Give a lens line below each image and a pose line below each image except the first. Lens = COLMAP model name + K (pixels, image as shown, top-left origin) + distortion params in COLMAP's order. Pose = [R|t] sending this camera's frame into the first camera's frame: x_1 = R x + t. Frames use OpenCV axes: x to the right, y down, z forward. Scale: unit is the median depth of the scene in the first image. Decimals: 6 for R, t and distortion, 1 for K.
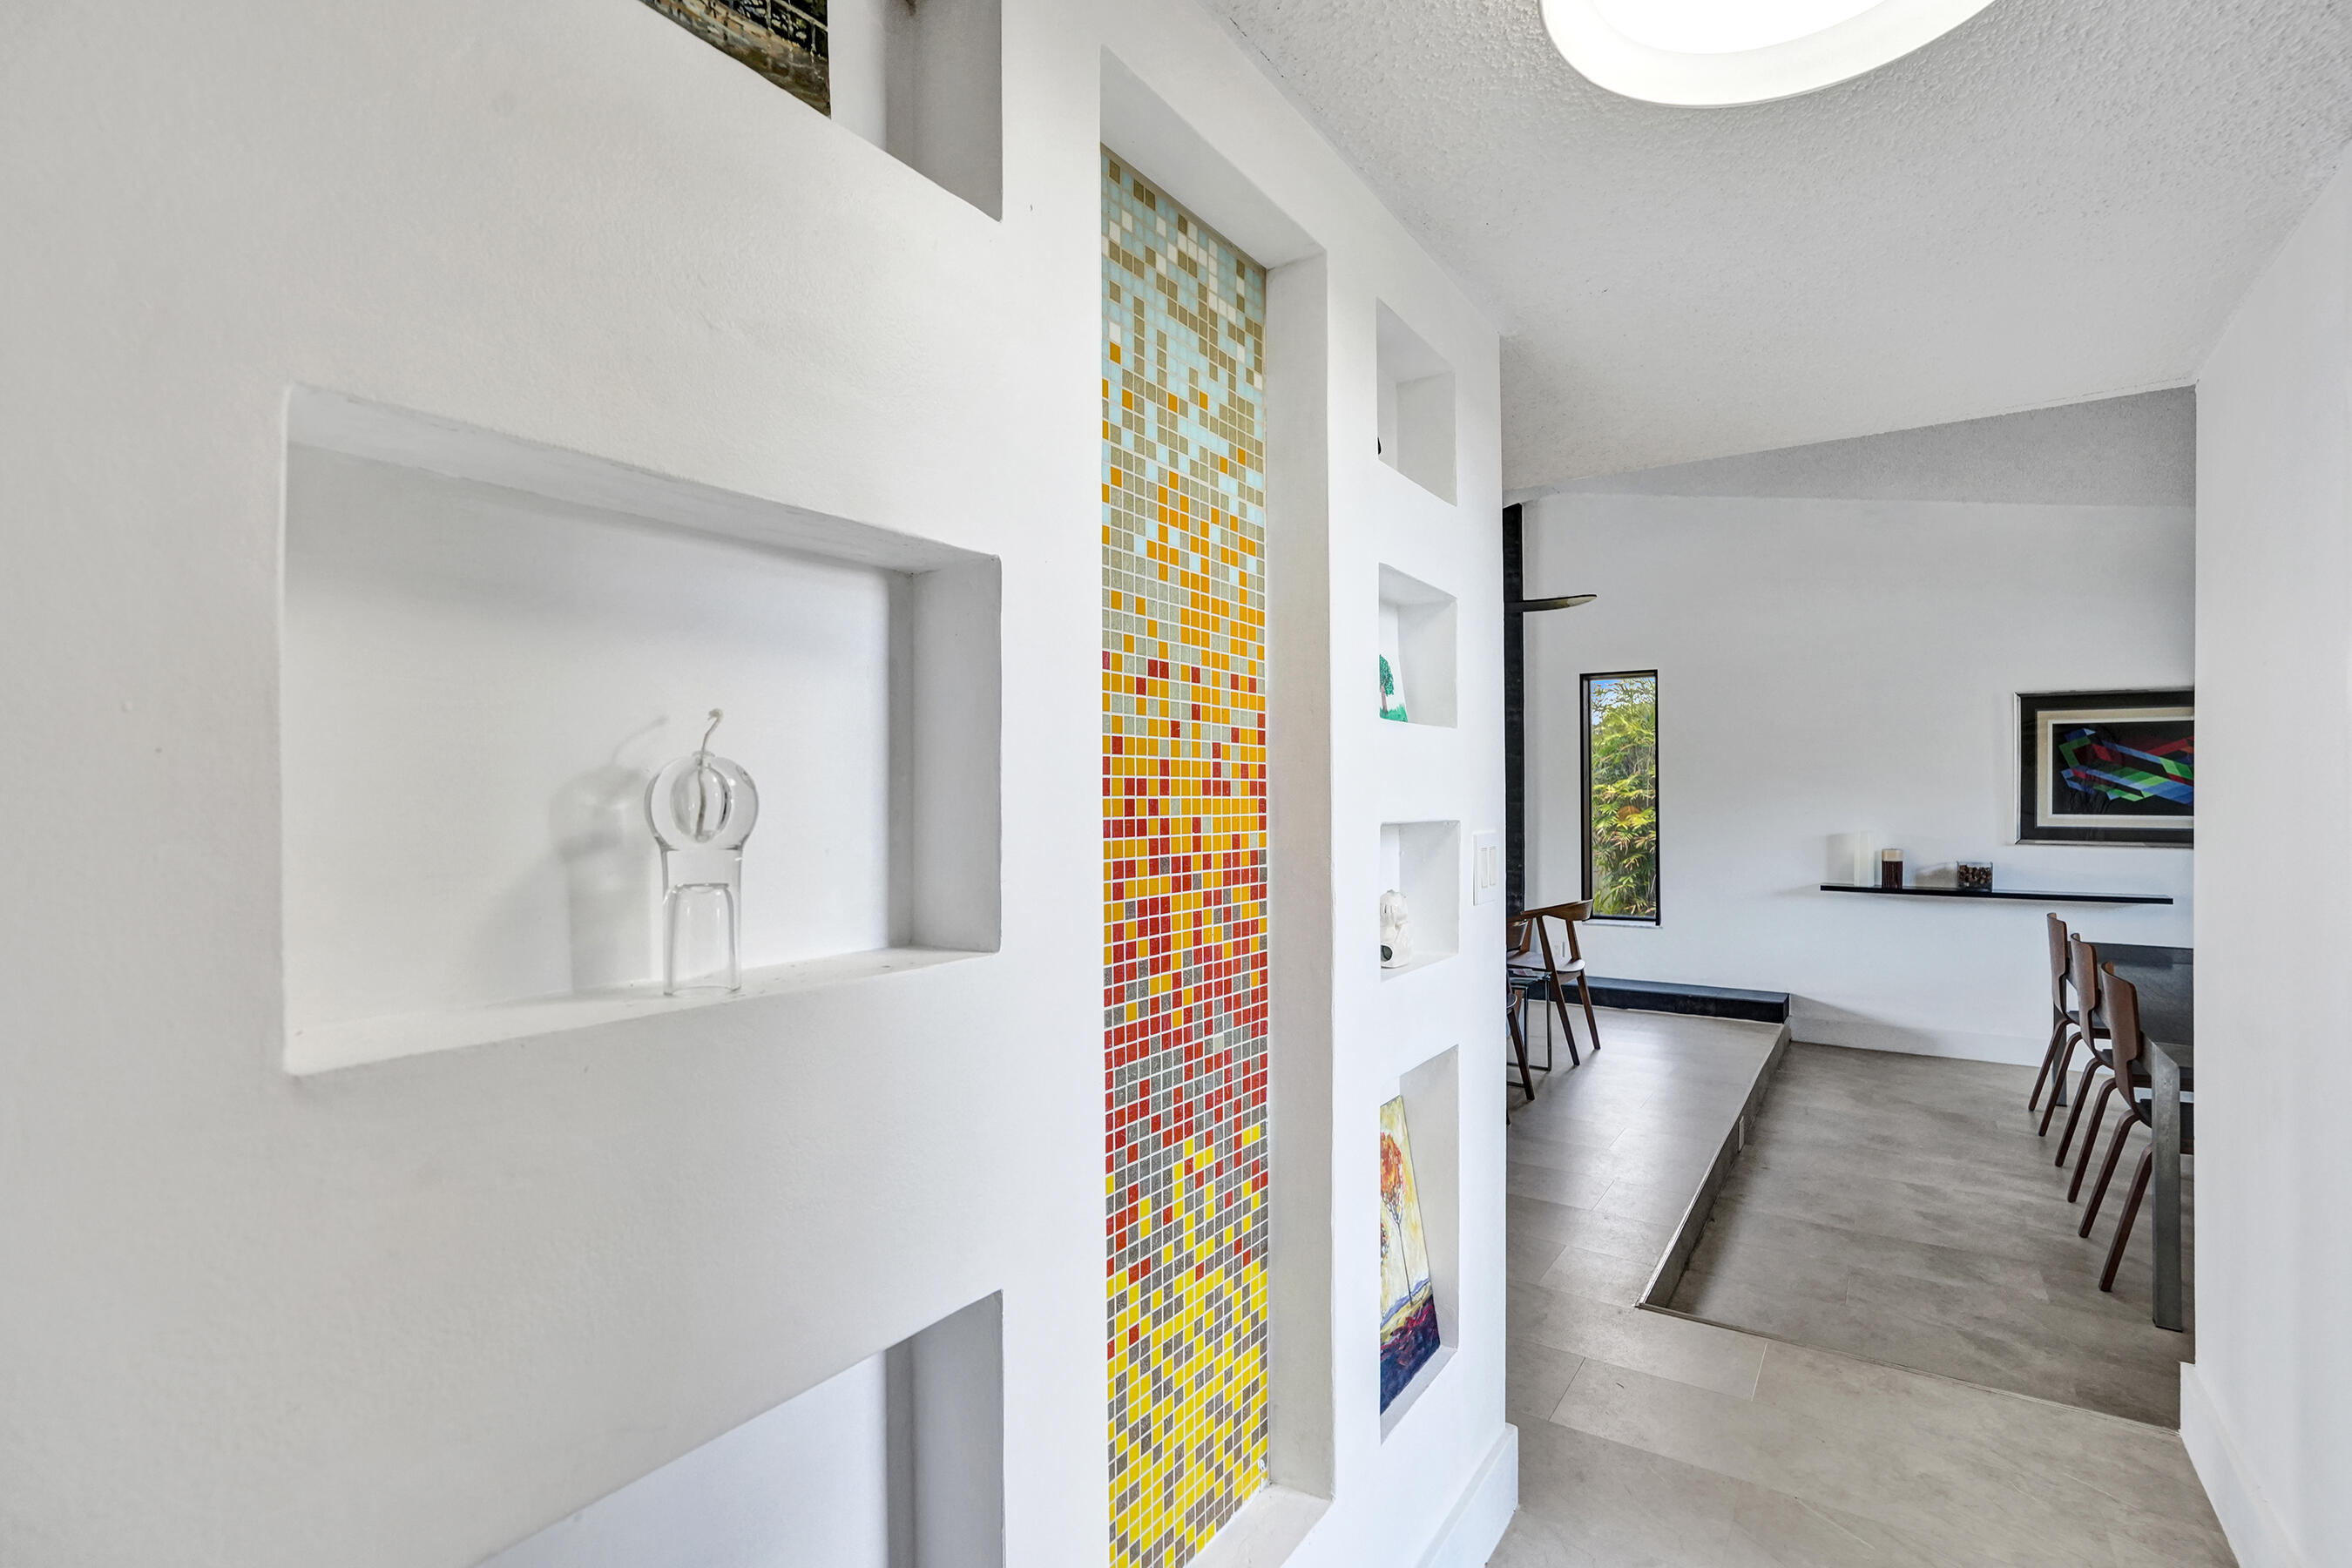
lens RADIAL K [[1115.8, 0, 1177.1], [0, 1115.8, 789.9], [0, 0, 1]] dist [-0.072920, 0.038800]
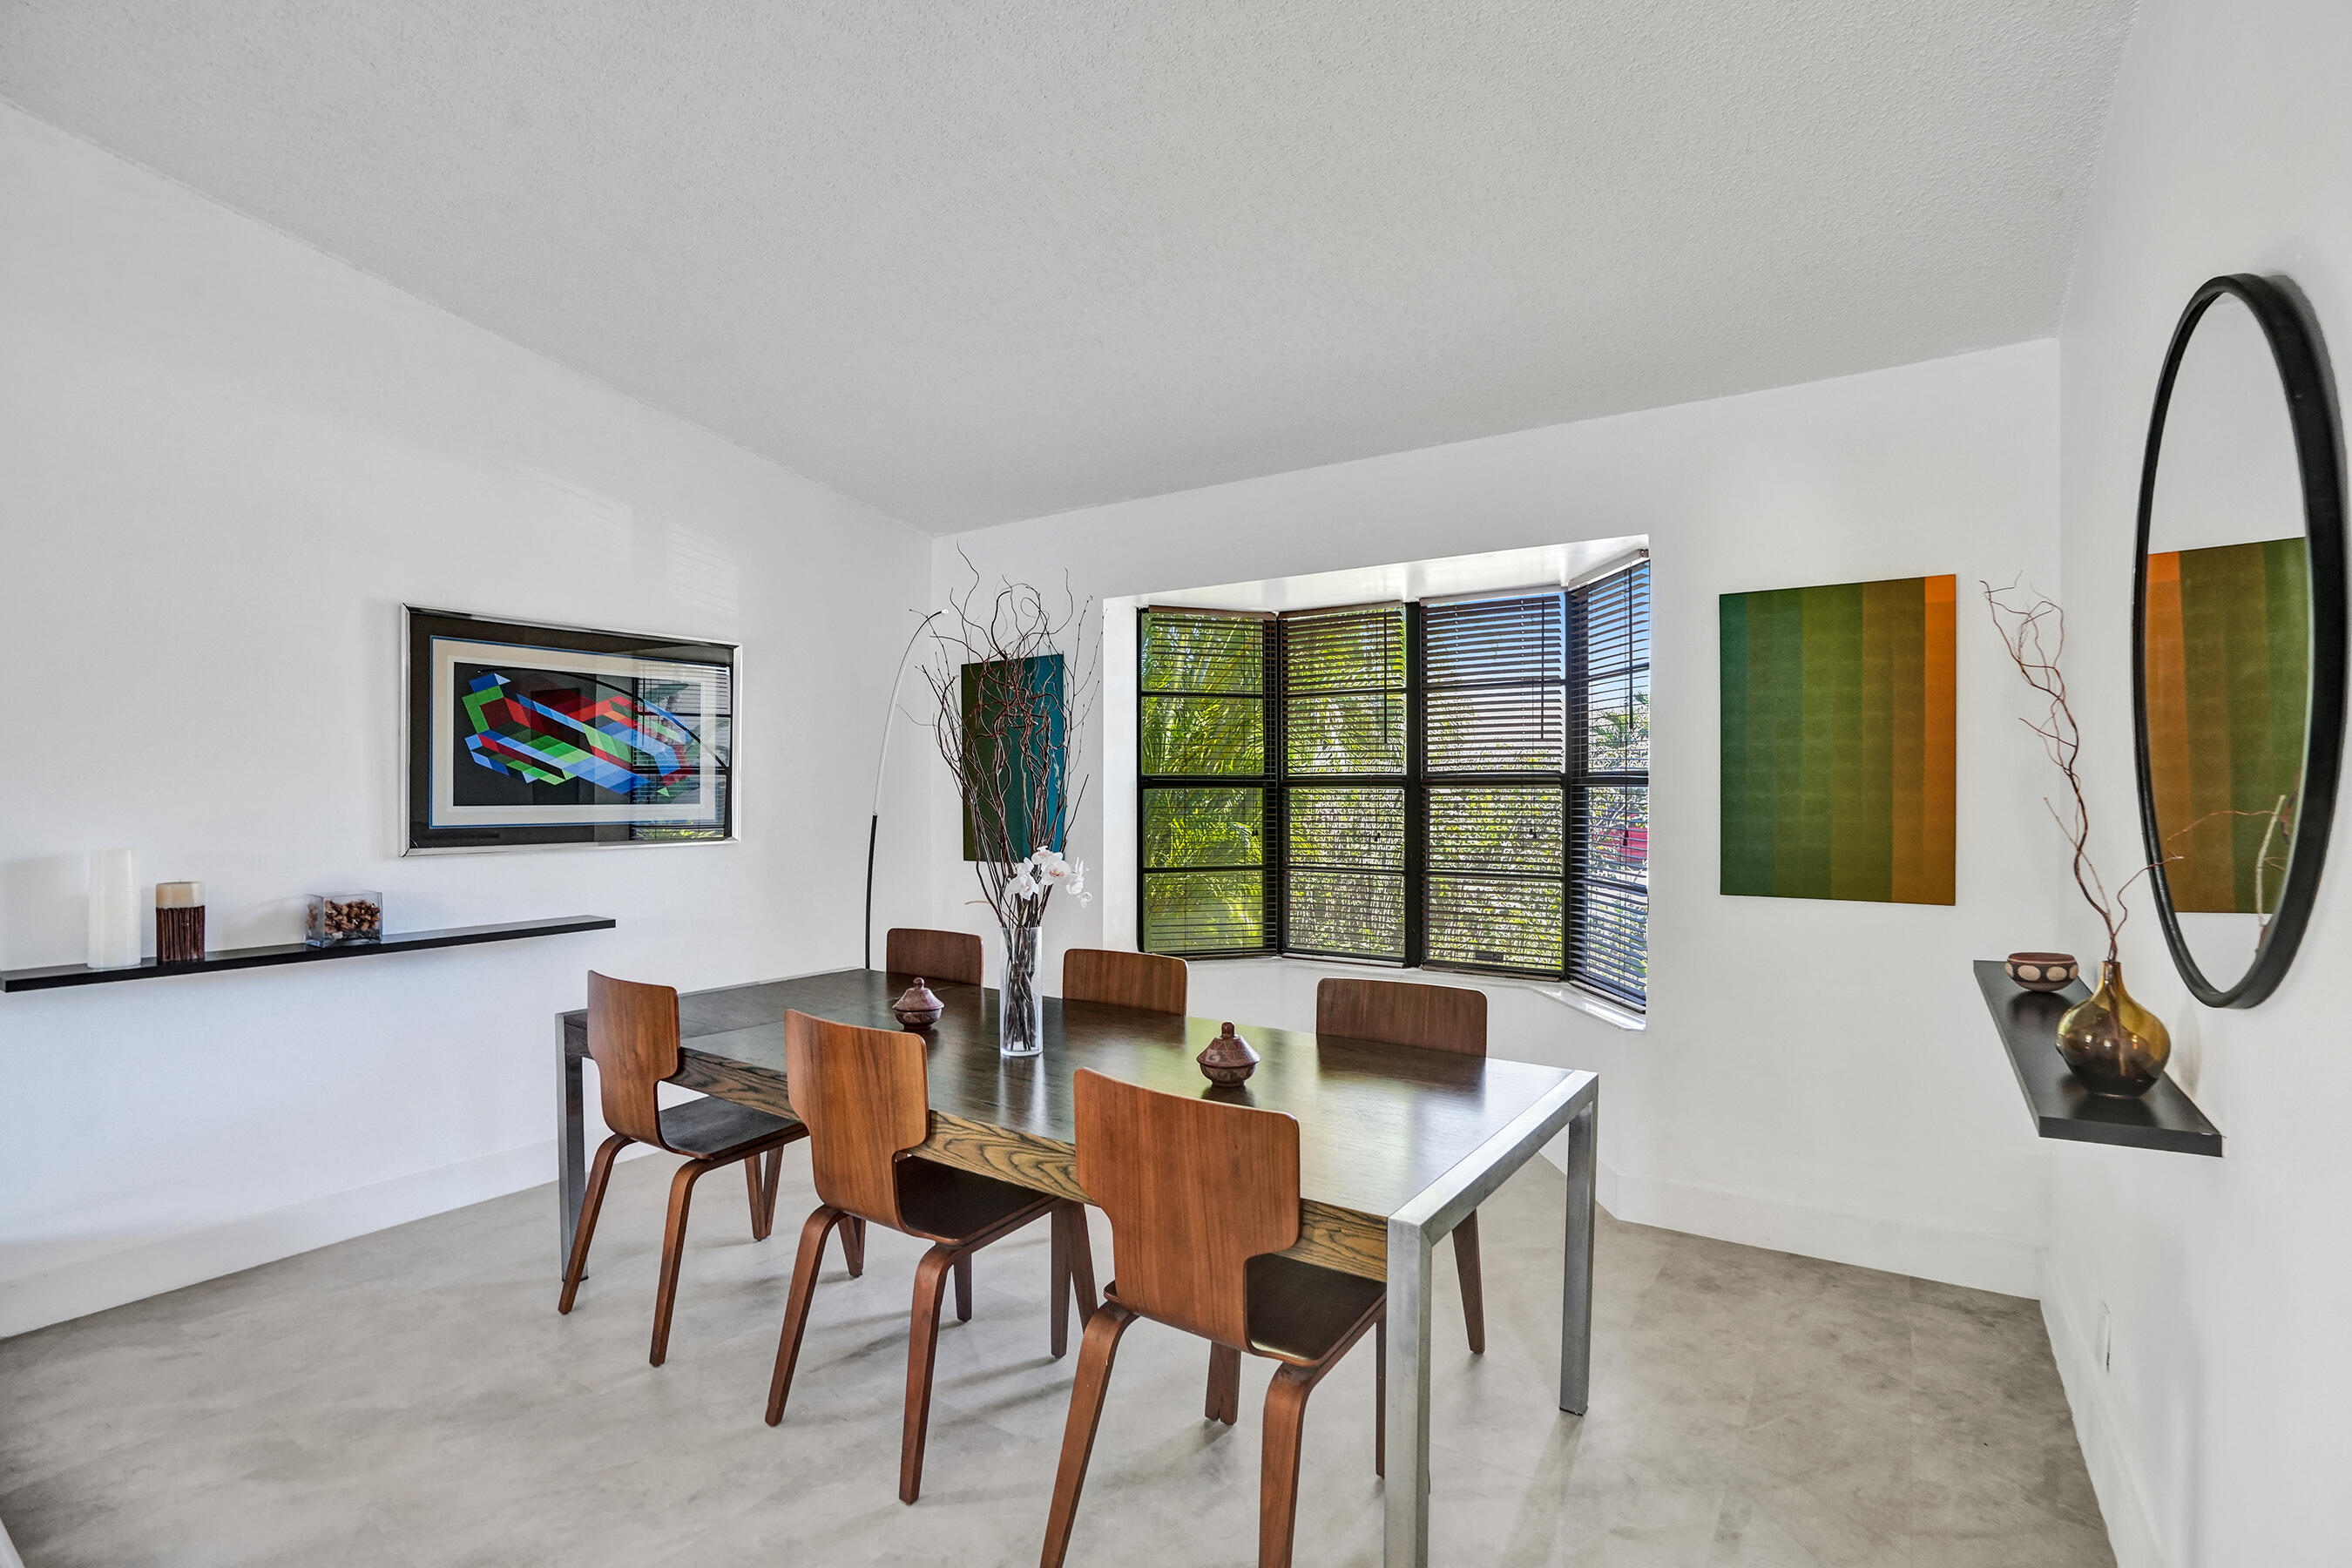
lens RADIAL K [[1115.8, 0, 1177.1], [0, 1115.8, 789.9], [0, 0, 1]] dist [-0.072920, 0.038800]
pose [[0.011447, -0.003036, 0.999930, 0.182696], [-0.007984, 0.999963, 0.003128, 0.008107], [-0.999903, -0.008019, 0.011422, 0.572986]]
